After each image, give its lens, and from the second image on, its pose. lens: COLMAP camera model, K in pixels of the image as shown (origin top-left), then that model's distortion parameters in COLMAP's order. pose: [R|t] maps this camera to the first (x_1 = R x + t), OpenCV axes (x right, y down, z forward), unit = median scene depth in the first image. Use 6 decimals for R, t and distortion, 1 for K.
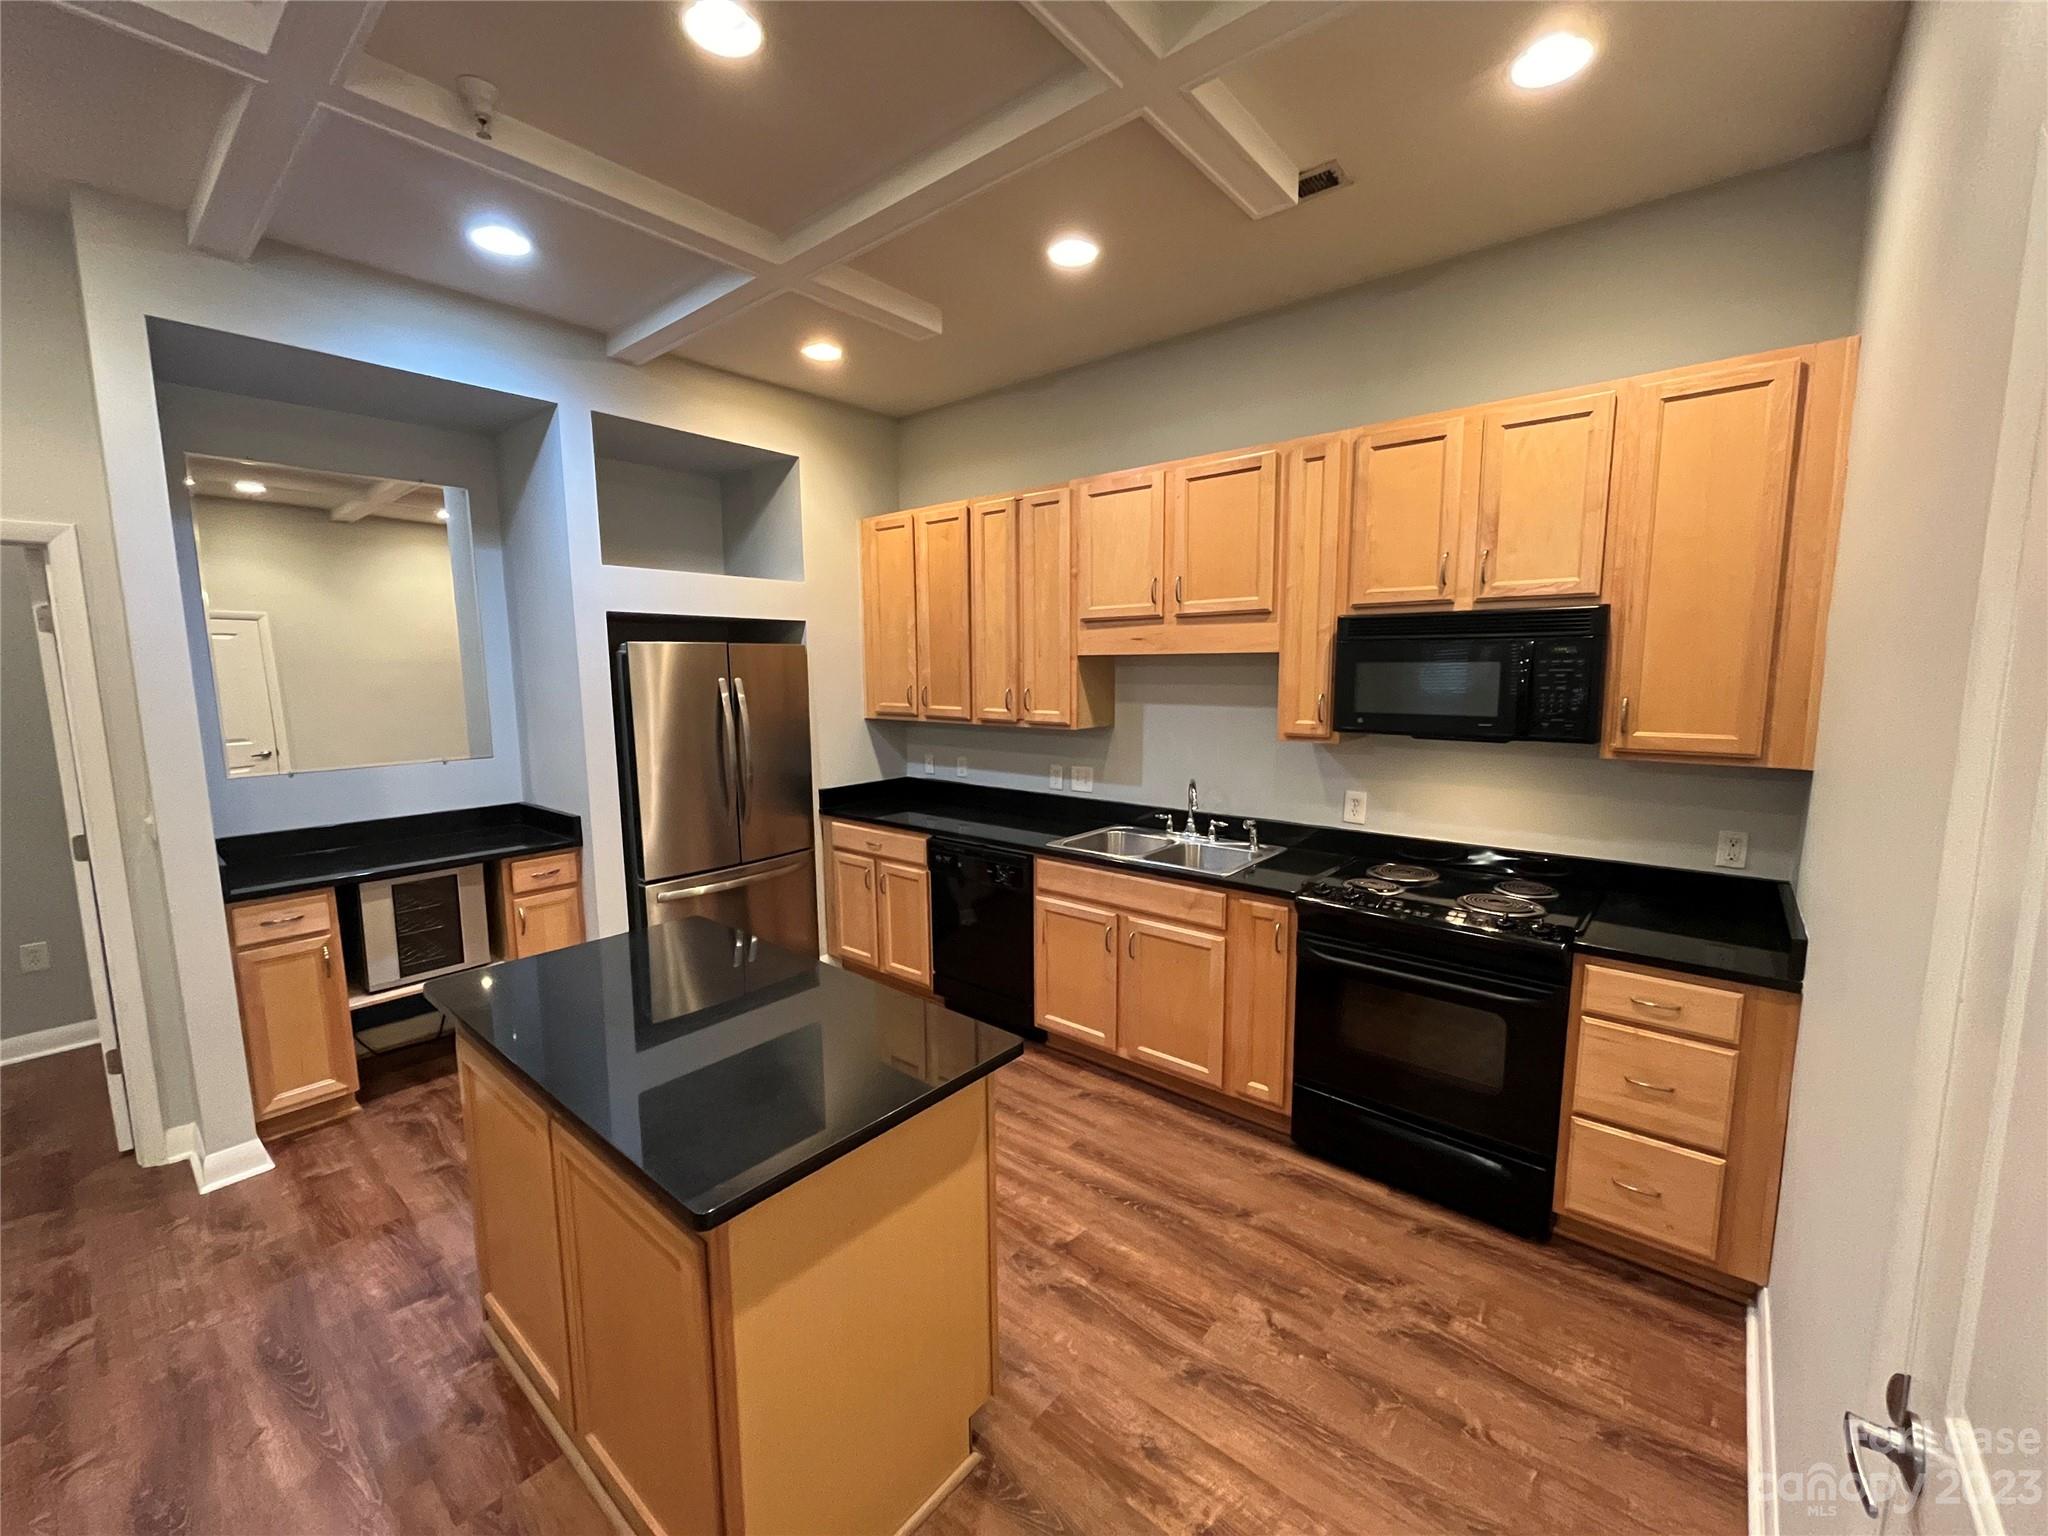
lens RADIAL K [[821.3, 0, 1026.0], [0, 821.3, 767.3], [0, 0, 1]] dist [-0.003326, 0.000599]
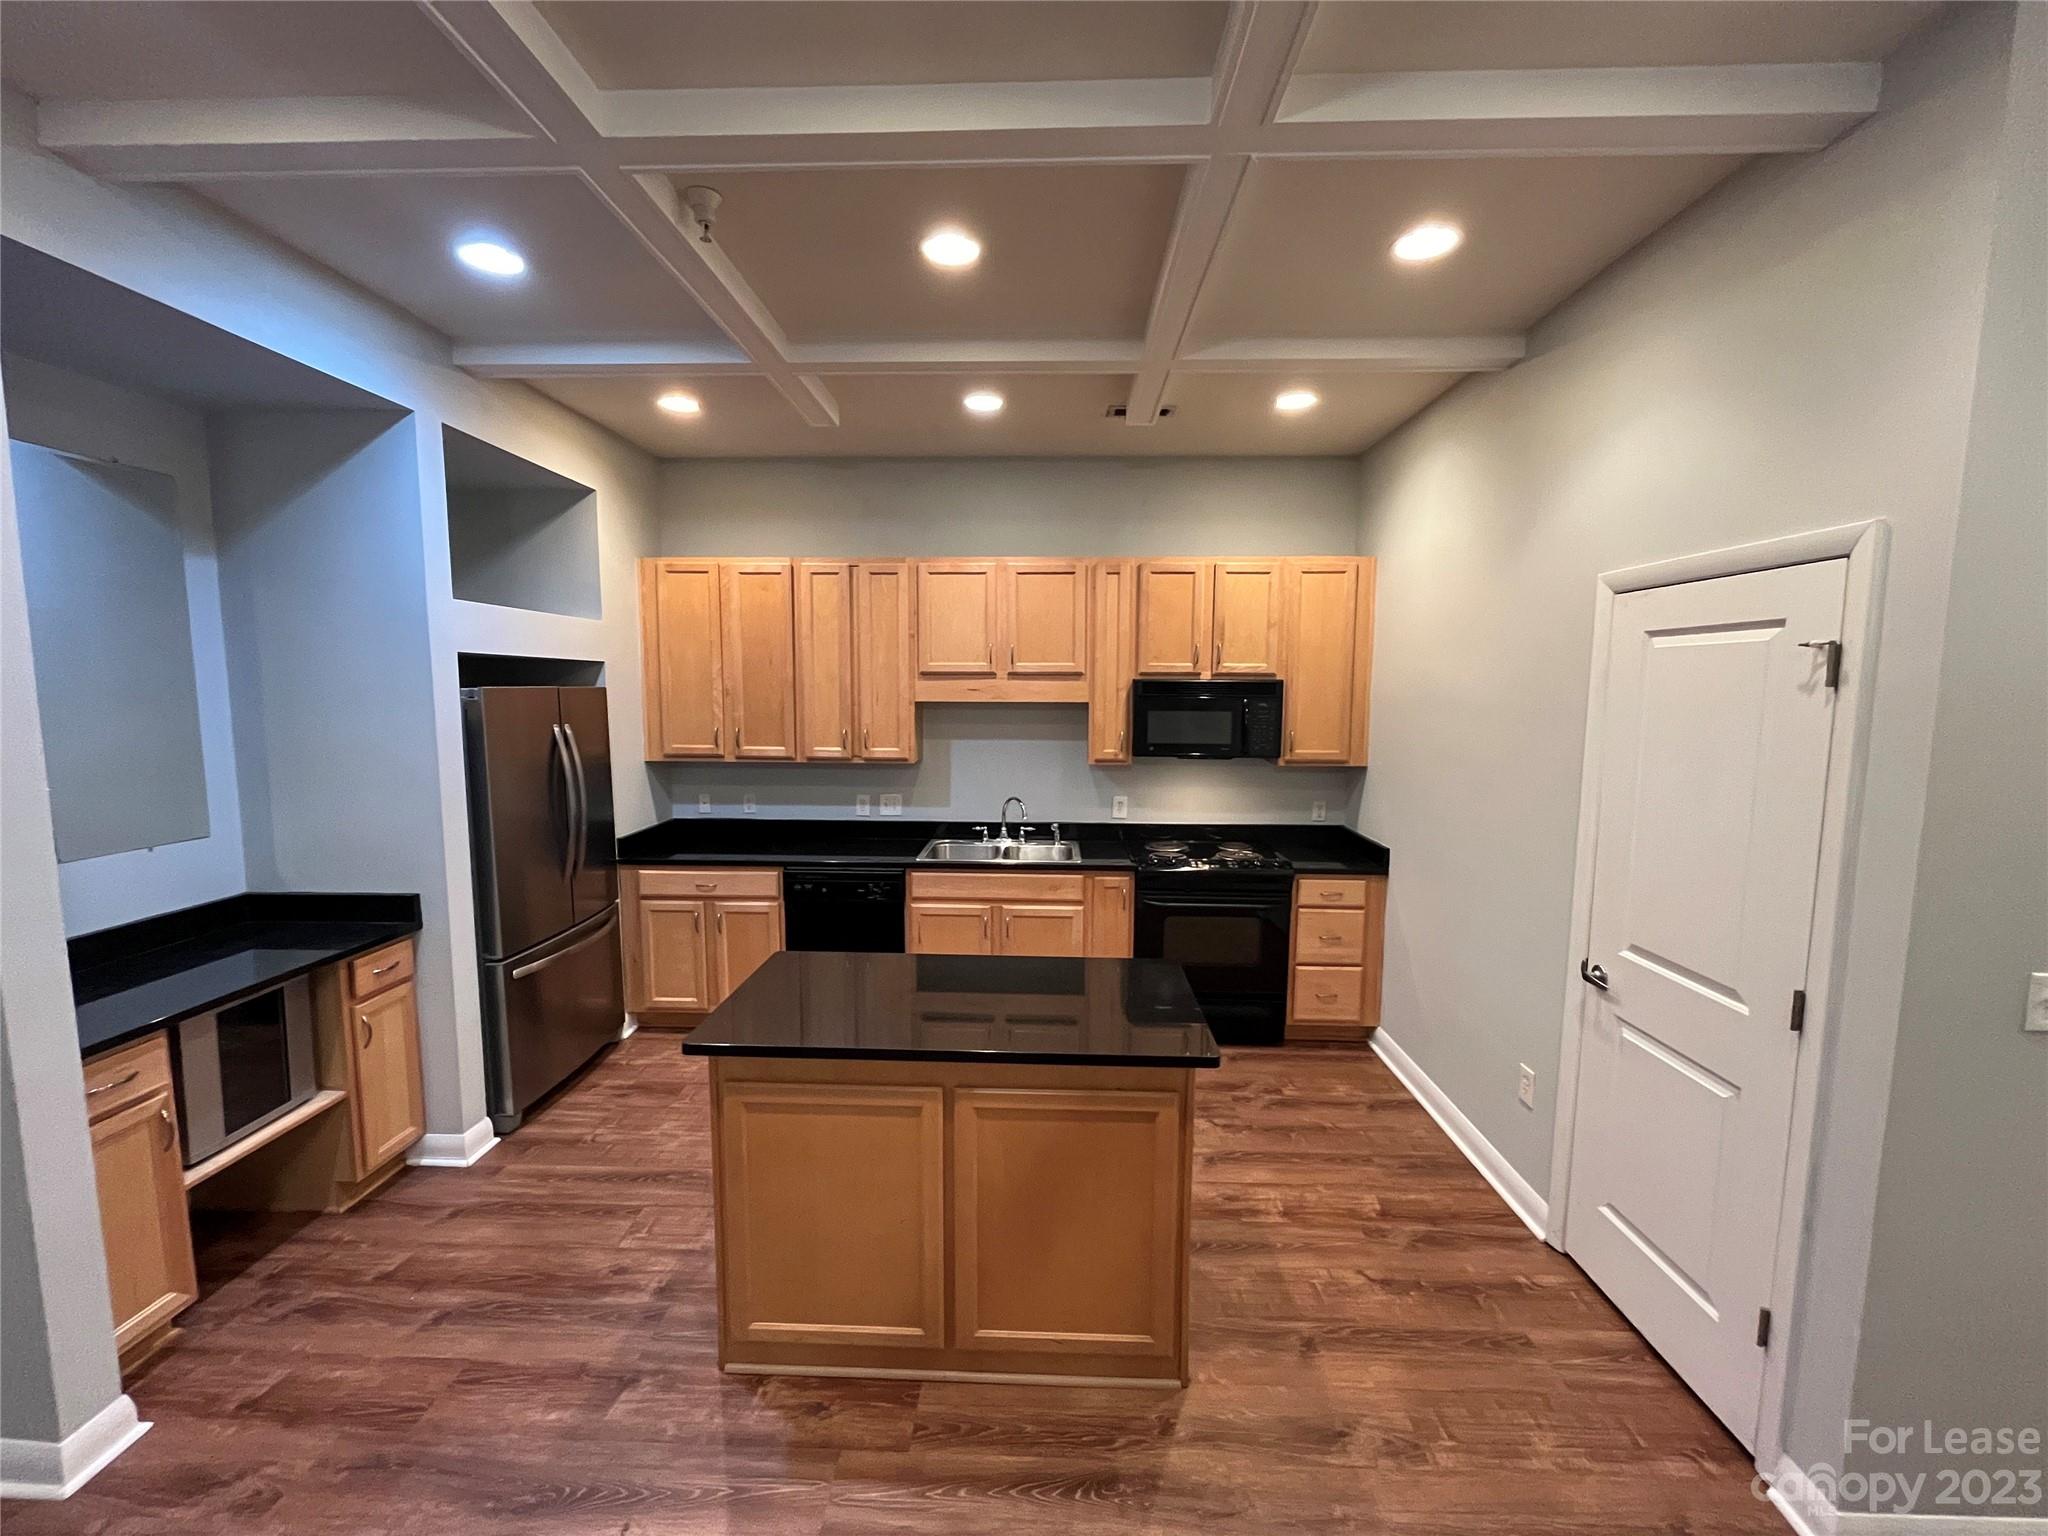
lens RADIAL K [[821.3, 0, 1016.7], [0, 821.3, 768.8], [0, 0, 1]] dist [-0.003326, 0.000599]
pose [[0.790014, -0.051437, 0.610927, -0.640031], [0.065478, 0.997854, -0.000658, -0.031135], [-0.609582, 0.040522, 0.791686, -0.045813]]
